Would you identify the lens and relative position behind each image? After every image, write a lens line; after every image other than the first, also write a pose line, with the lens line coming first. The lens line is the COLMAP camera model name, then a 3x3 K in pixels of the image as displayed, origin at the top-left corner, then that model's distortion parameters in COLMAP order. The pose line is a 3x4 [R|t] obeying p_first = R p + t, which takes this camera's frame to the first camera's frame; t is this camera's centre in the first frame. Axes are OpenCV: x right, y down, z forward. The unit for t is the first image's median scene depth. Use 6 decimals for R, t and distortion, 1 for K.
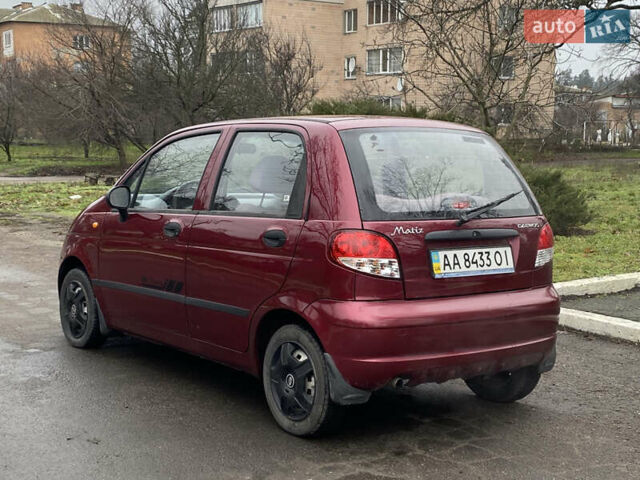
lens RADIAL K [[1005.2, 0, 317.5], [0, 1005.2, 237.9], [0, 0, 1]] dist [0.129849, 0.000000]
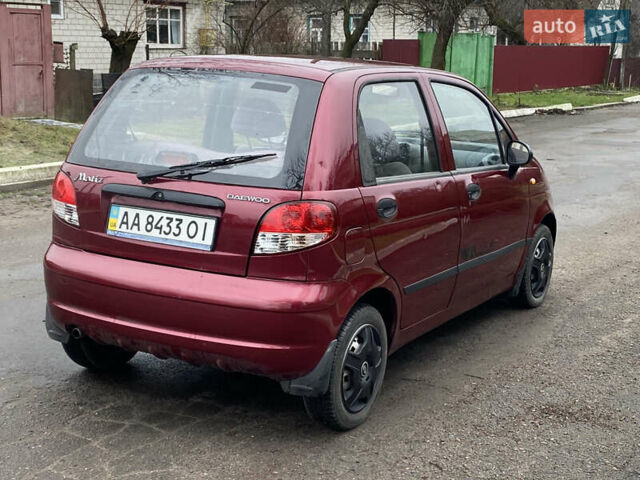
lens RADIAL K [[1005.2, 0, 319.0], [0, 1005.2, 241.6], [0, 0, 1]] dist [0.129849, 0.000000]
pose [[0.409427, 0.169532, -0.896453, 0.994802], [-0.108998, 0.984635, 0.136427, -0.097467], [0.905808, 0.041855, 0.421616, 0.764549]]
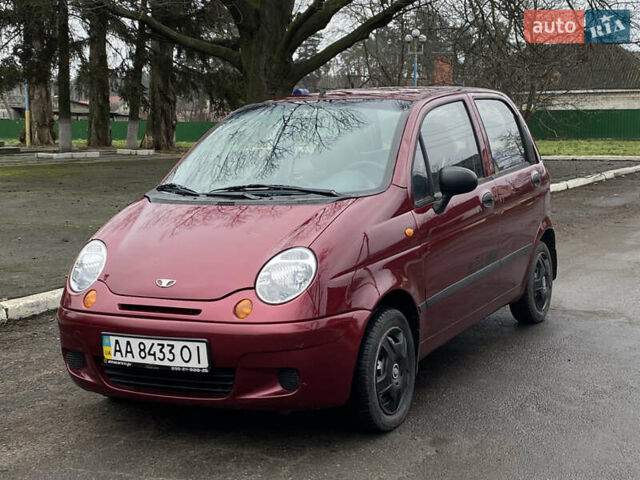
lens RADIAL K [[1005.2, 0, 320.6], [0, 1005.2, 239.4], [0, 0, 1]] dist [0.129849, 0.000000]
pose [[0.443477, 0.247870, -0.861330, 0.945440], [0.100974, 0.941064, 0.322805, -0.334595], [0.890580, -0.230128, 0.392311, 0.815975]]
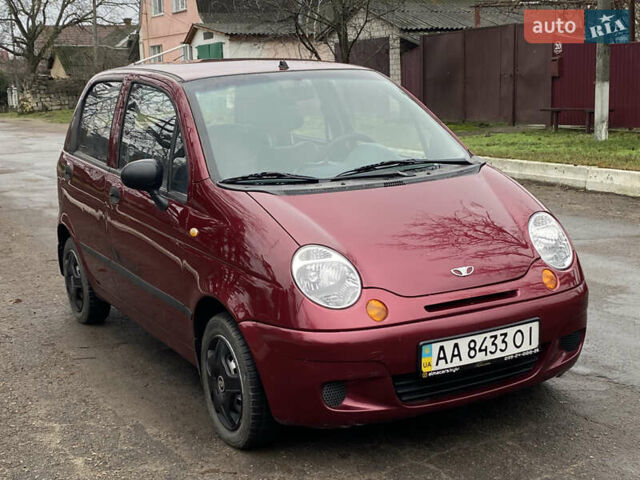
lens RADIAL K [[1005.2, 0, 322.0], [0, 1005.2, 240.2], [0, 0, 1]] dist [0.129849, 0.000000]
pose [[0.983839, 0.130945, -0.122120, 0.118462], [-0.081533, 0.934853, 0.345547, -0.314956], [0.159412, -0.330006, 0.930421, 0.286058]]
